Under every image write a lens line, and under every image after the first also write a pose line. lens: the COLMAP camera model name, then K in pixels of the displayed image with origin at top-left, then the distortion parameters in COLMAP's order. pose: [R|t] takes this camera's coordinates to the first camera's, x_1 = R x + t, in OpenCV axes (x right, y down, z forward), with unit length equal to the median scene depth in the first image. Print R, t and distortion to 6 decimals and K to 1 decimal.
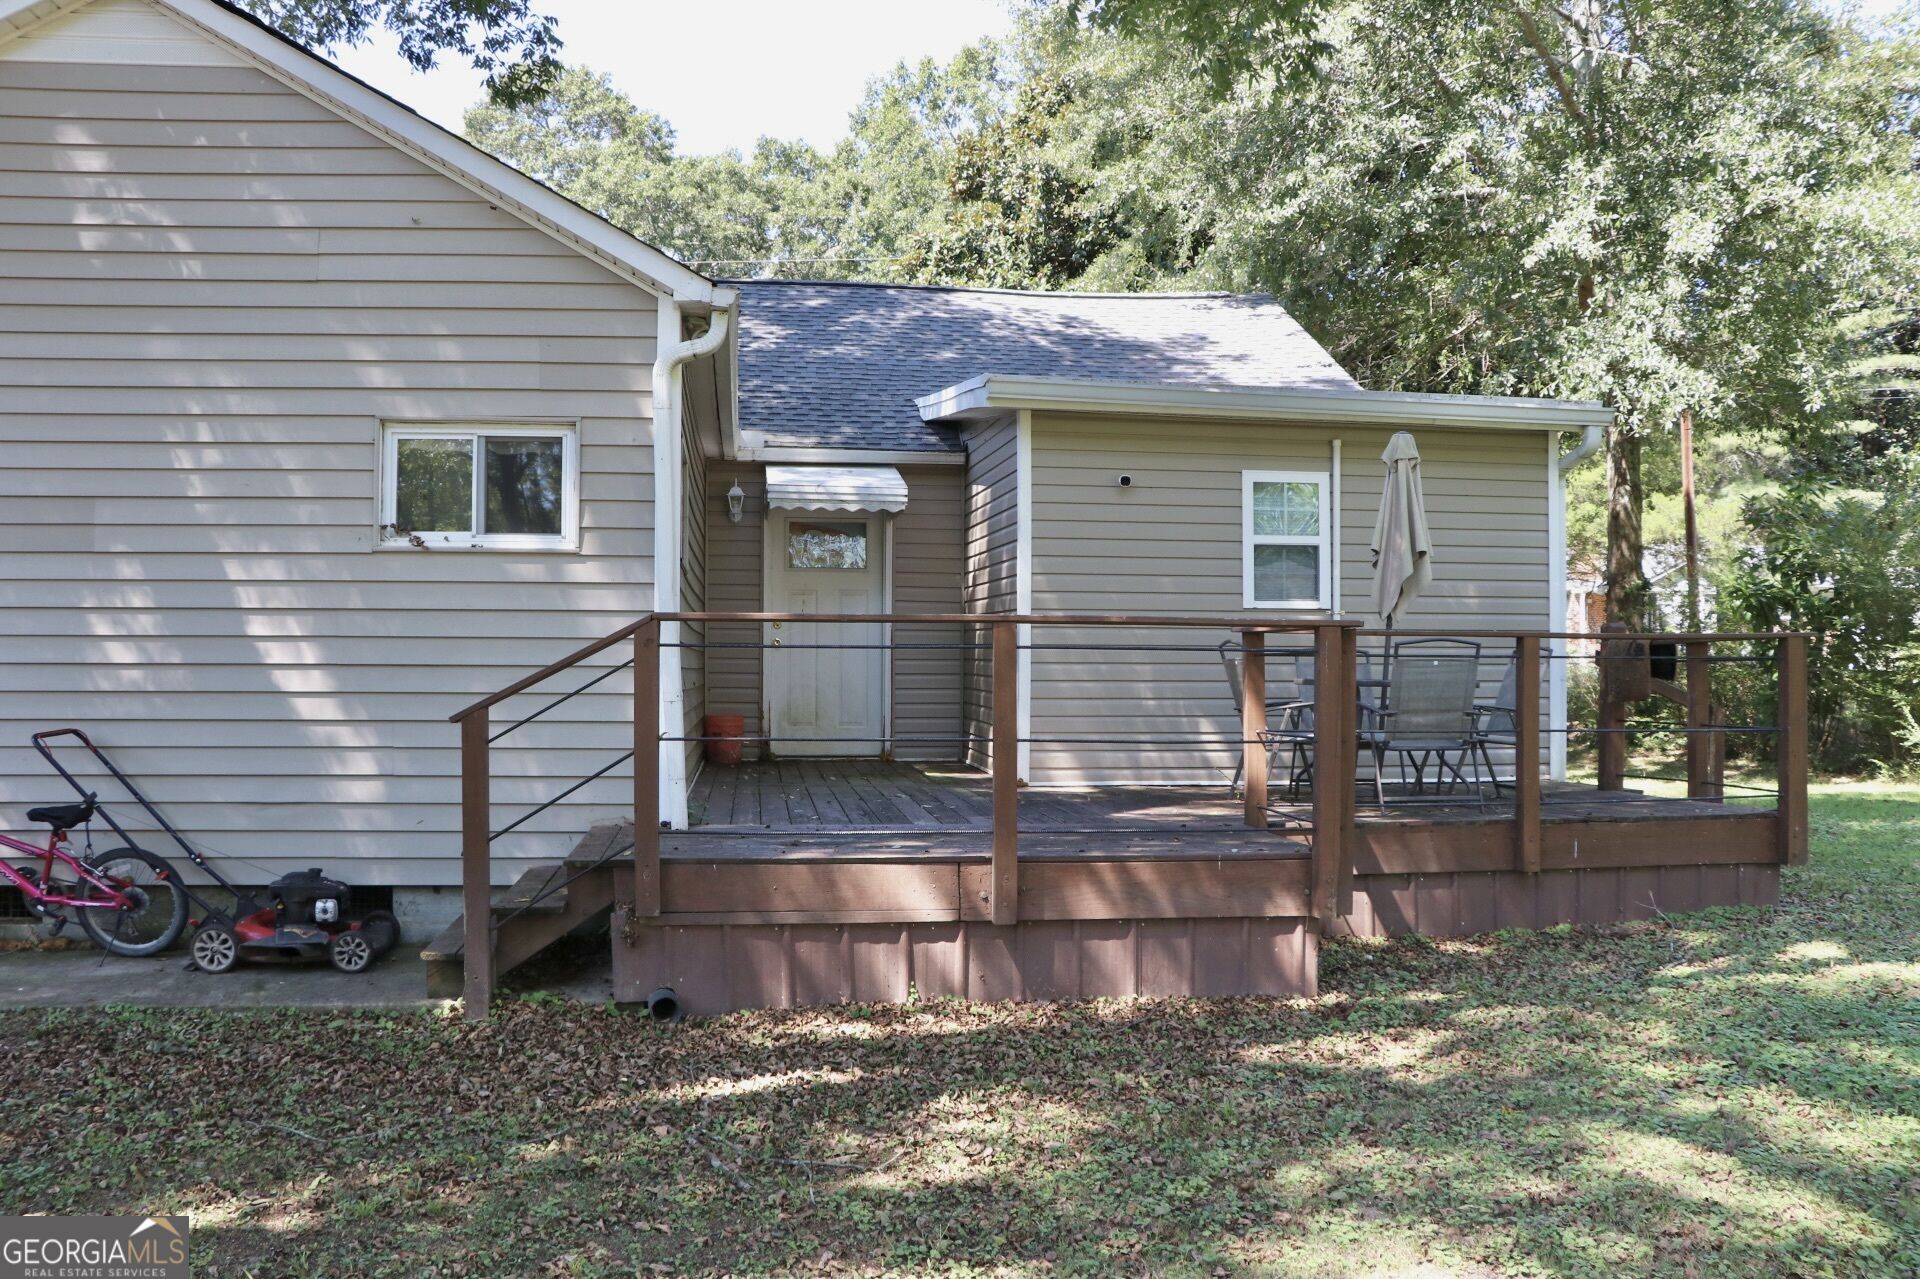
lens RADIAL K [[1574.3, 0, 946.7], [0, 1574.3, 645.5], [0, 0, 1]] dist [-0.181915, 0.150535]
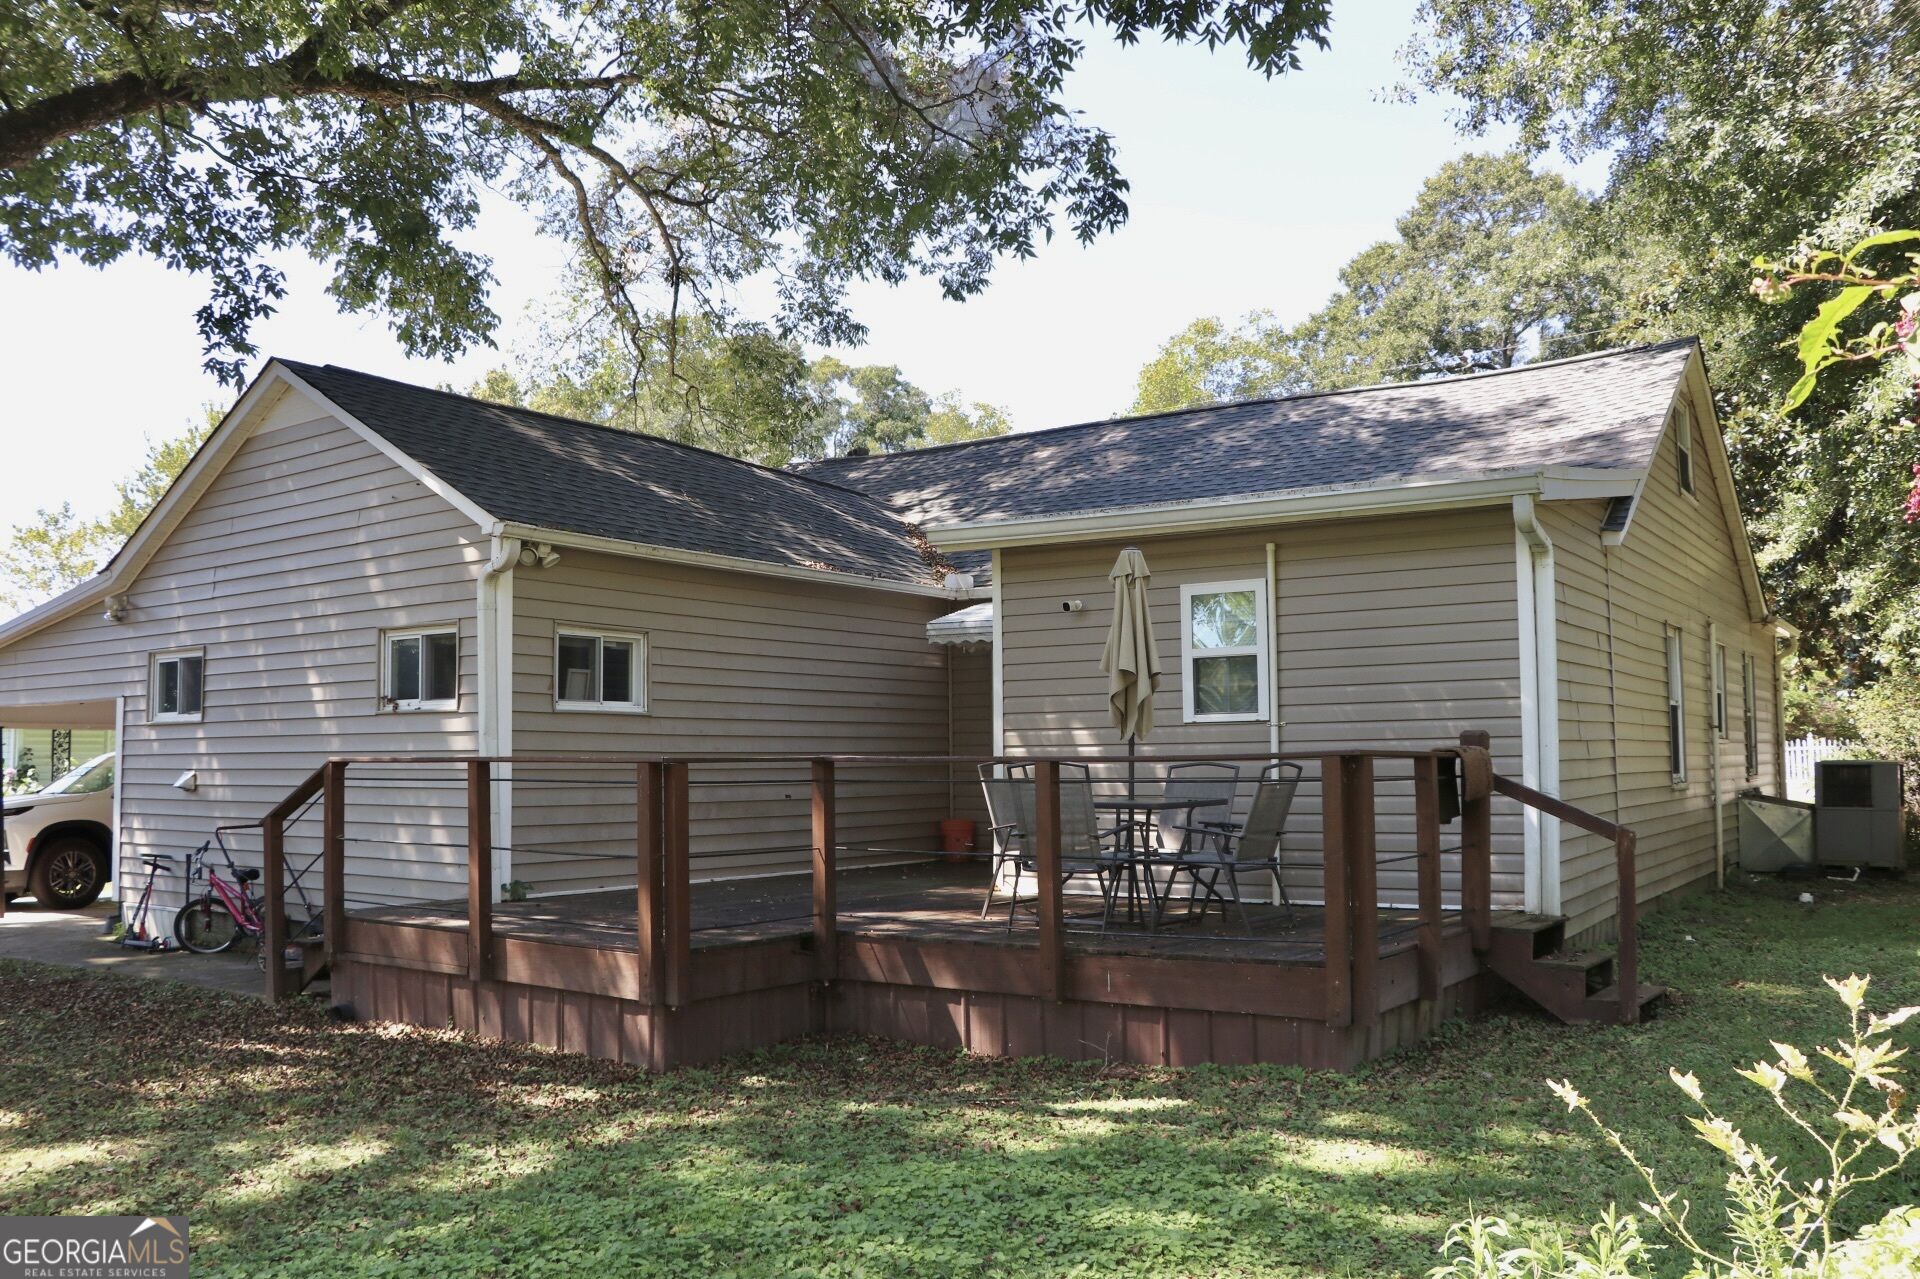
lens RADIAL K [[1574.4, 0, 953.1], [0, 1574.4, 649.1], [0, 0, 1]] dist [-0.180351, 0.148928]
pose [[0.743818, -0.057449, -0.665909, 0.747731], [0.021827, 0.997856, -0.061706, -0.012243], [0.668026, 0.031363, 0.743476, 0.154576]]
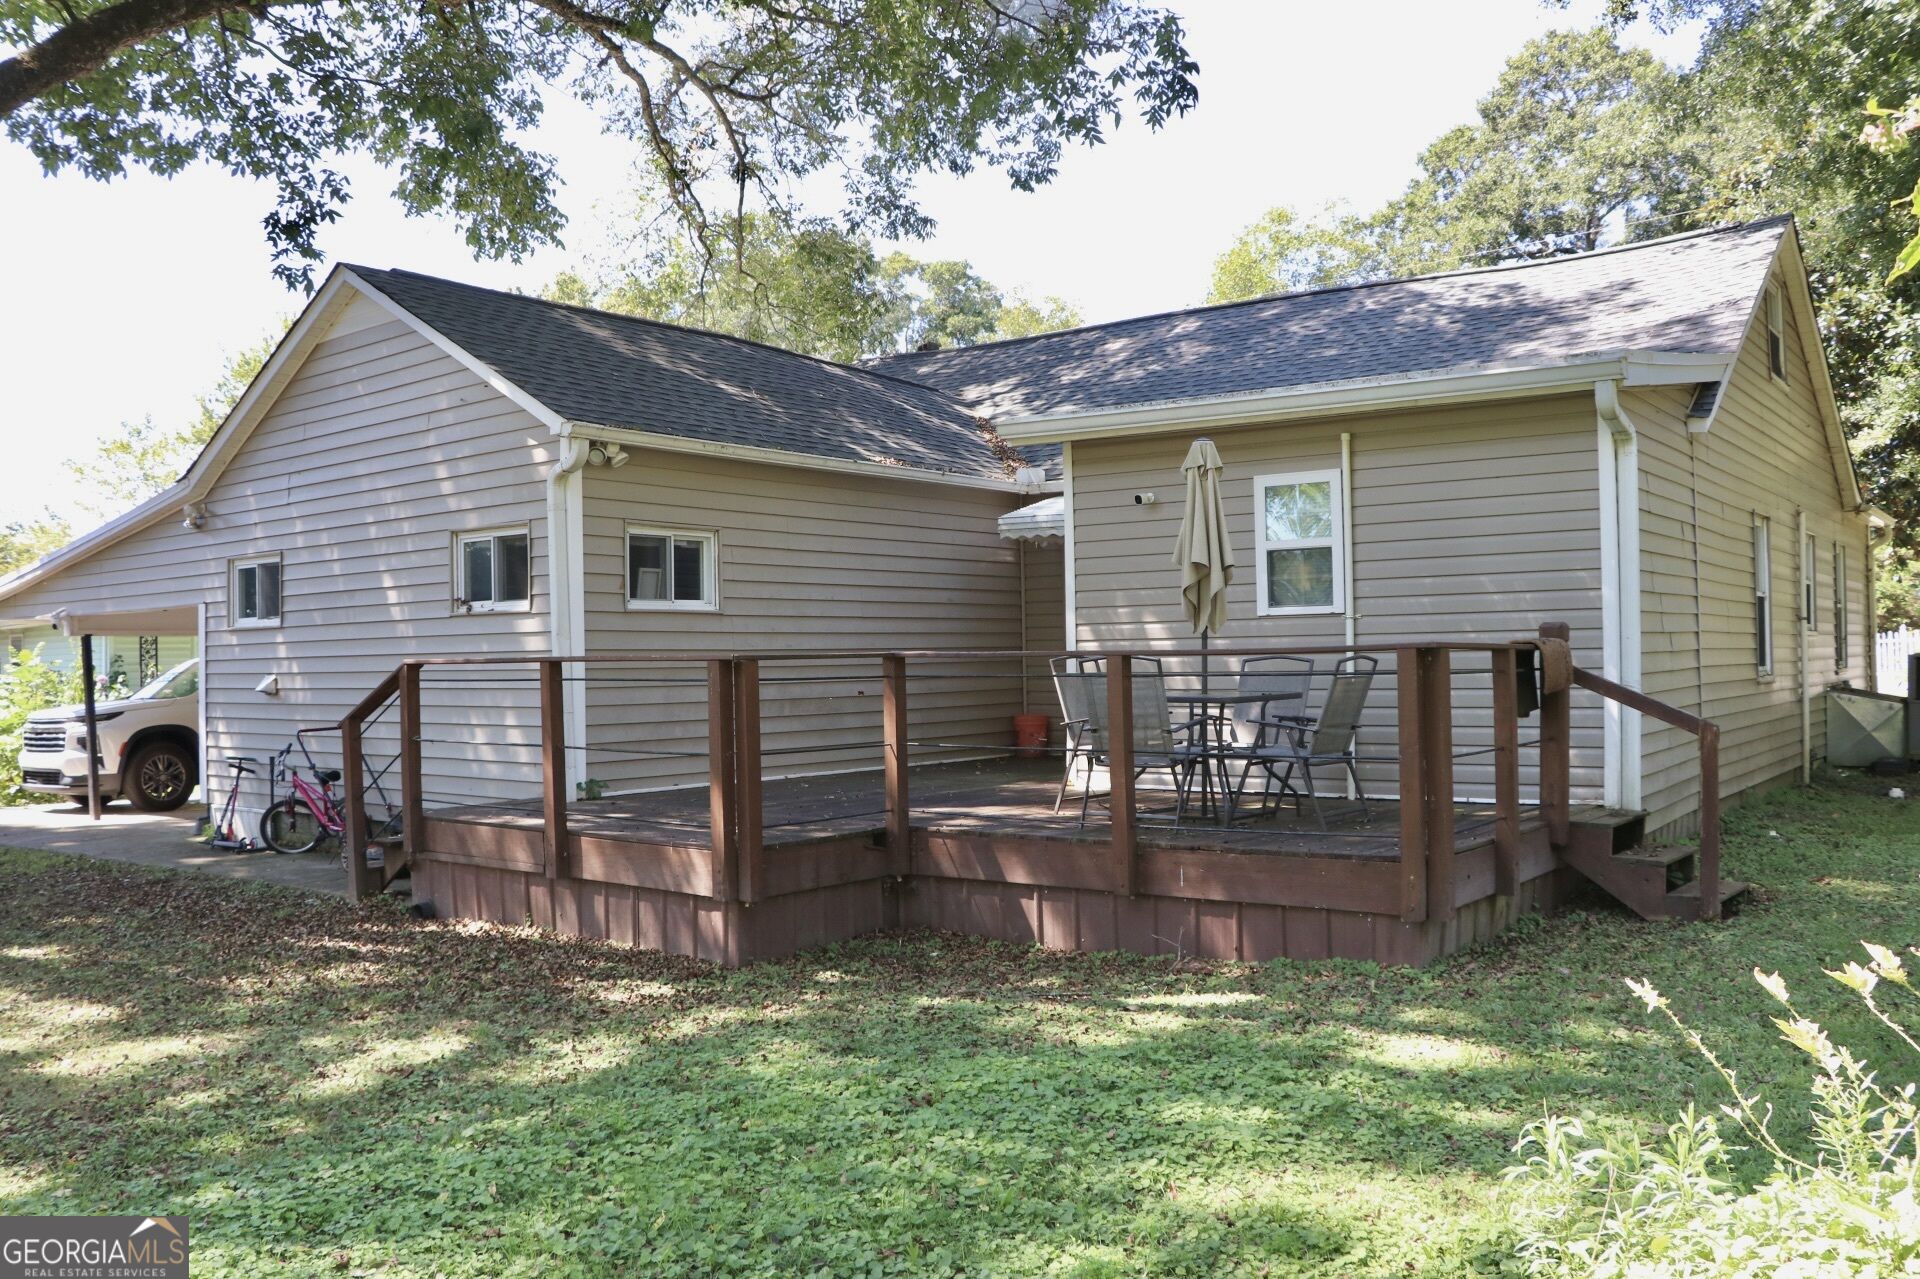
lens RADIAL K [[1574.3, 0, 946.7], [0, 1574.3, 645.5], [0, 0, 1]] dist [-0.181915, 0.150535]
pose [[0.708134, -0.020667, -0.705776, 0.745420], [0.029938, 0.999551, 0.000769, -0.011715], [0.705443, -0.021674, 0.708435, 0.160176]]
